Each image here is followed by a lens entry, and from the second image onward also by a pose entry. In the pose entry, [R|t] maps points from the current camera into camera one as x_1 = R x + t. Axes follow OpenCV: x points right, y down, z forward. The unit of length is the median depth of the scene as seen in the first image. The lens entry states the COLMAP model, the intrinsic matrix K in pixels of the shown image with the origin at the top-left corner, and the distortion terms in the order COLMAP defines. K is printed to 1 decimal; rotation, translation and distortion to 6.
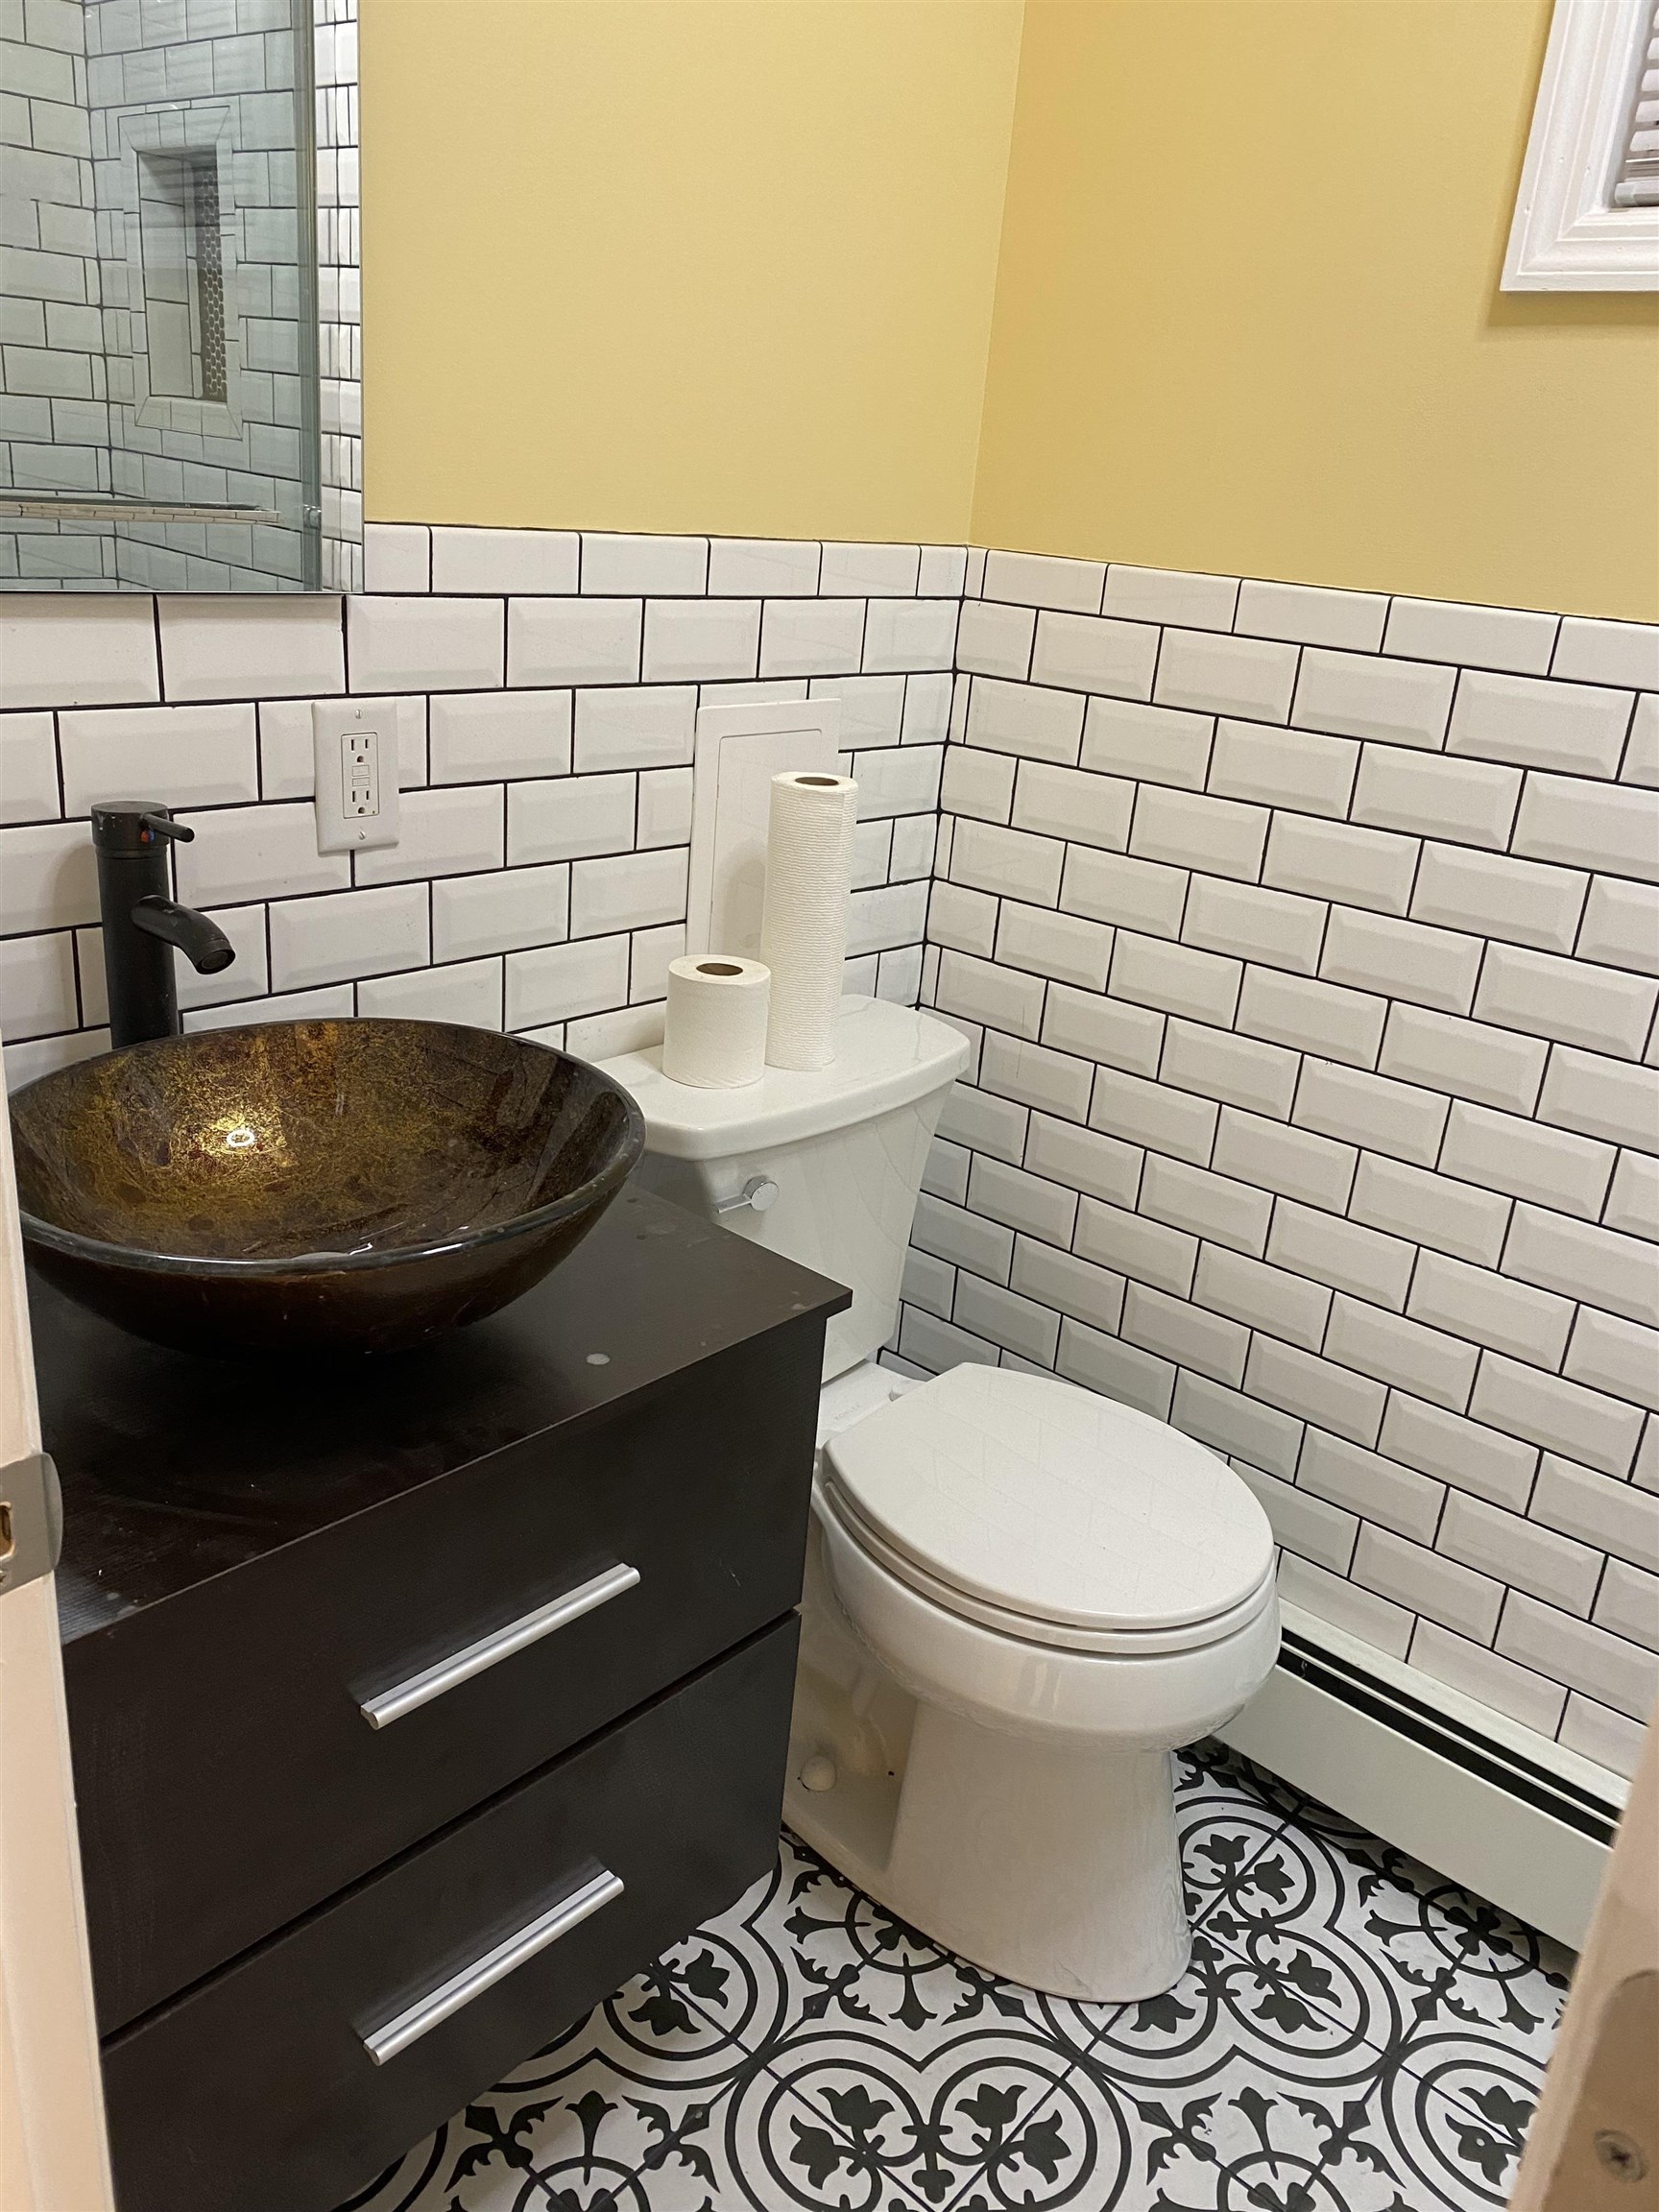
lens RADIAL K [[1724.4, 0, 831.7], [0, 1724.4, 1107.7], [0, 0, 1]] dist [0.051087, -0.035438]
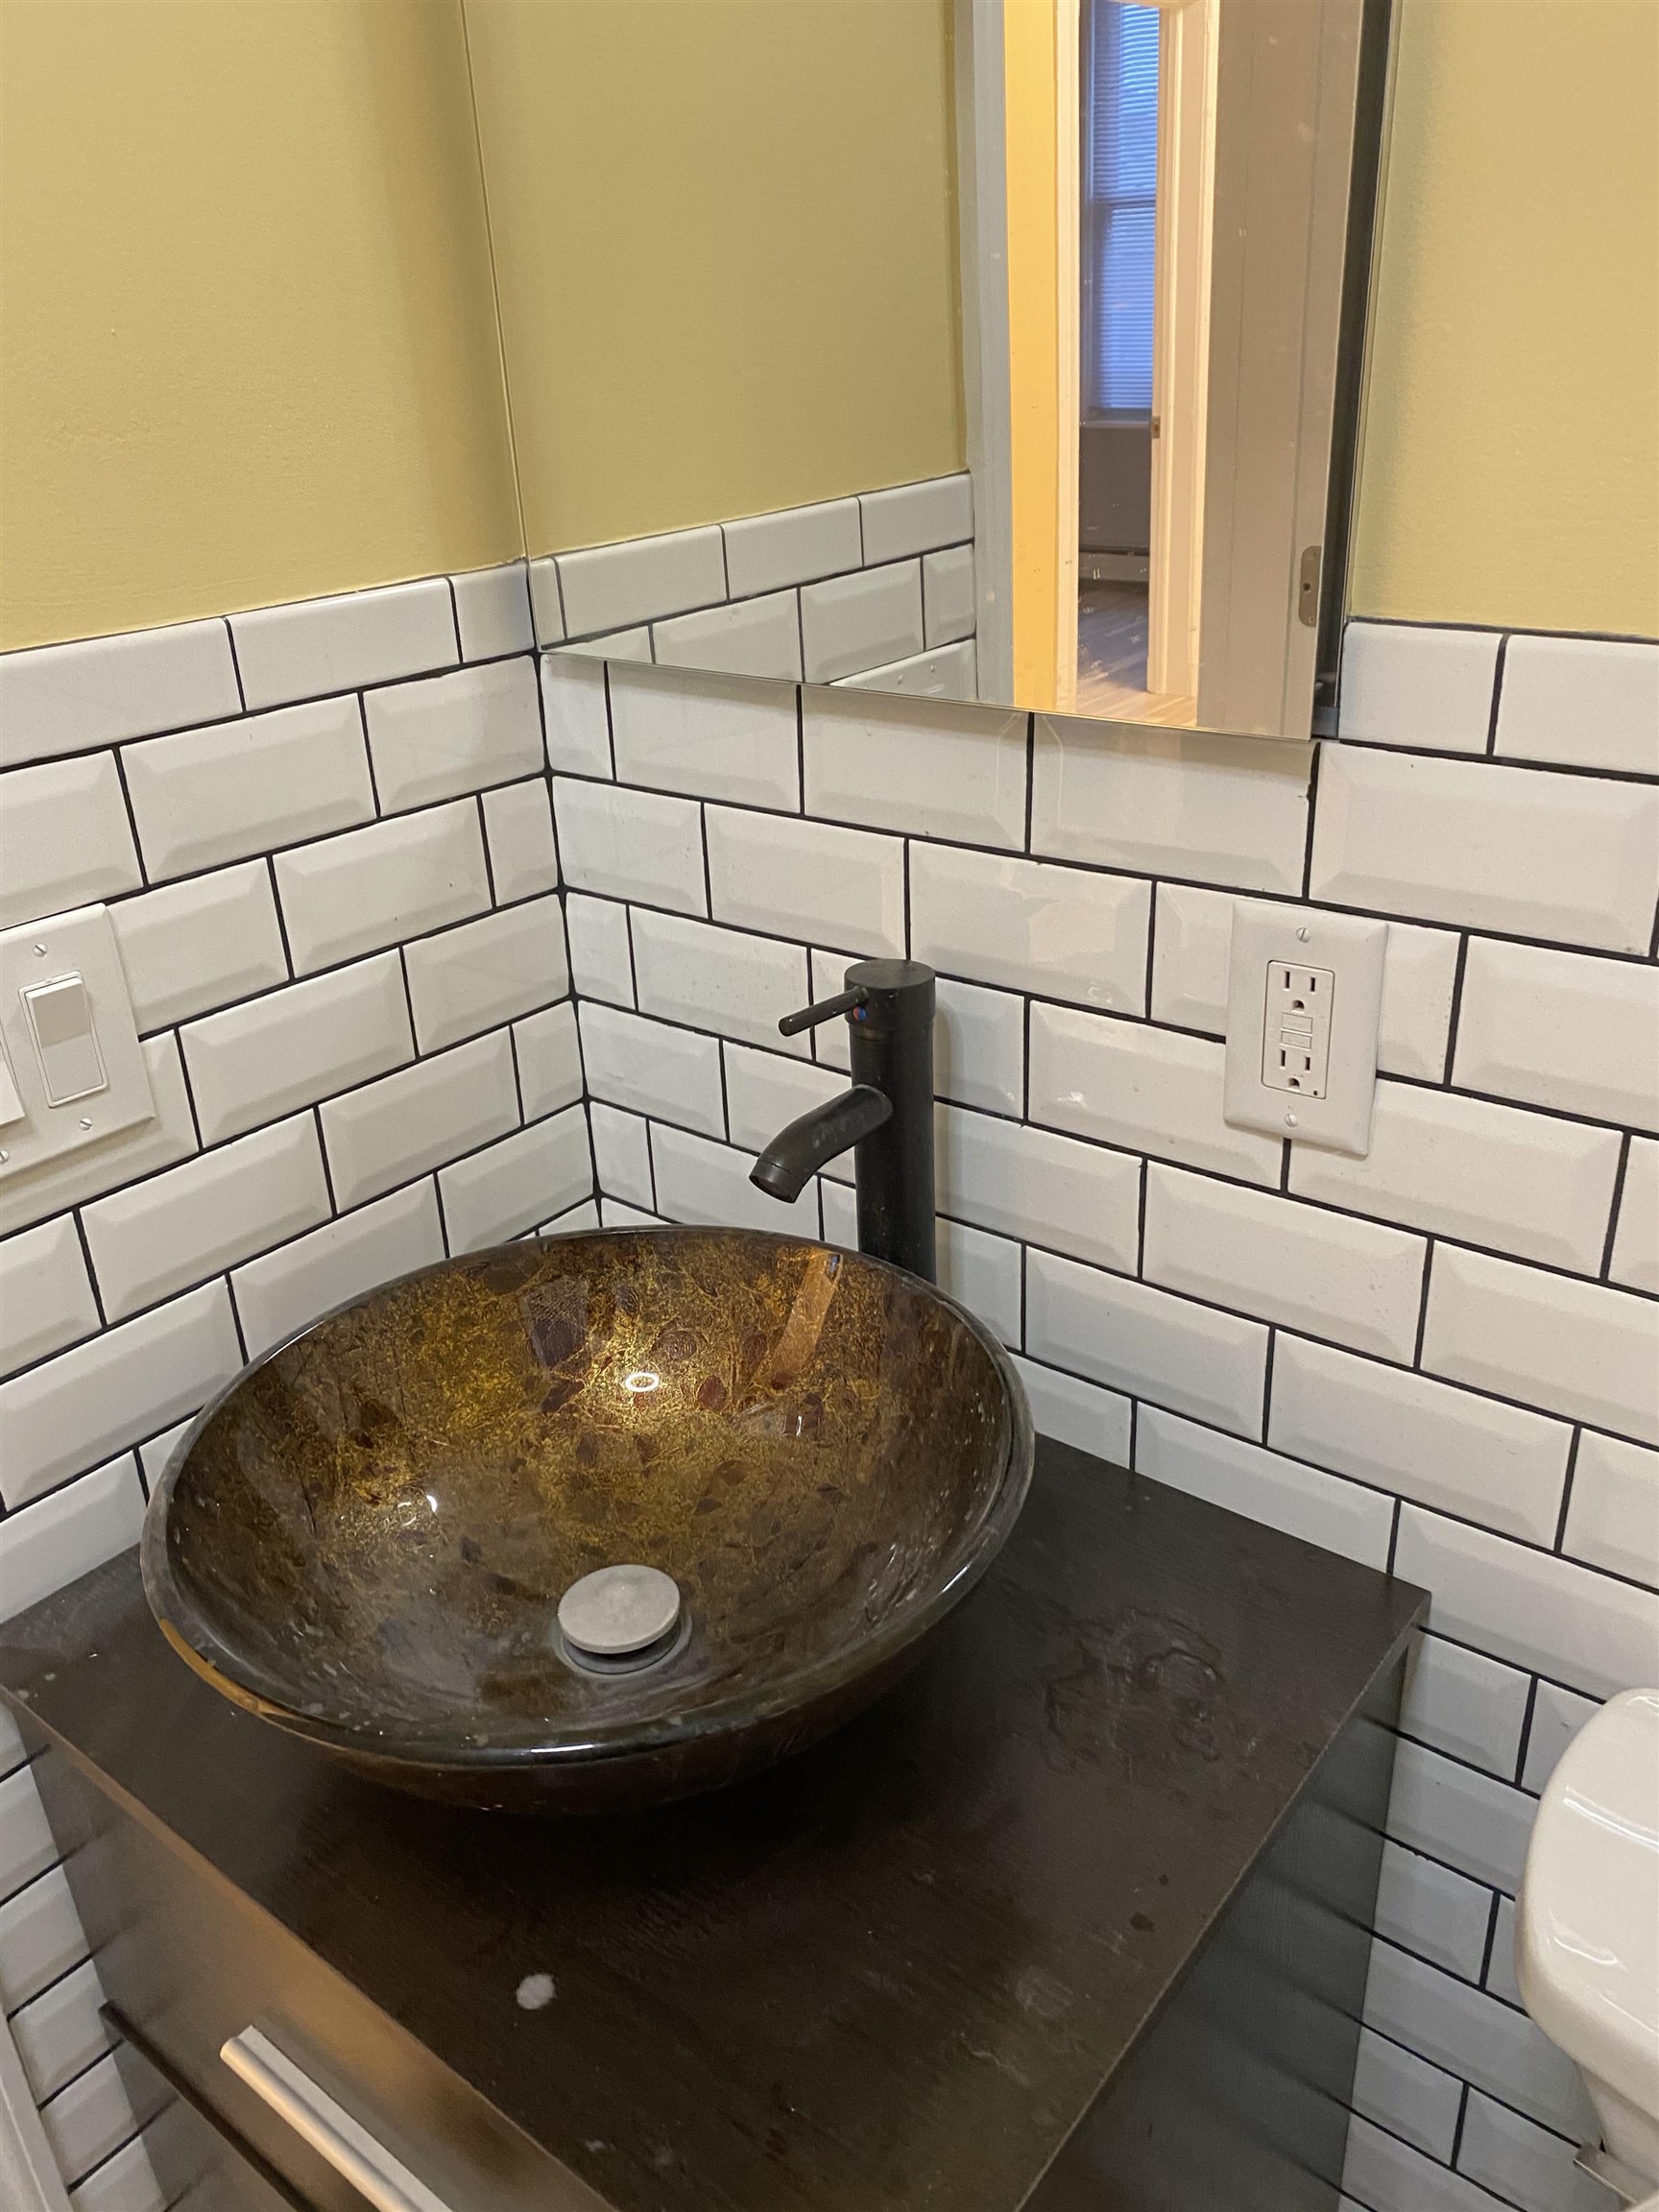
lens RADIAL K [[1724.4, 0, 831.7], [0, 1724.4, 1107.8], [0, 0, 1]] dist [0.051087, -0.035438]
pose [[0.057581, 0.341433, -0.938141, 0.296731], [-0.307627, 0.900044, 0.308686, -0.306132], [0.949763, 0.270823, 0.156860, 0.764970]]
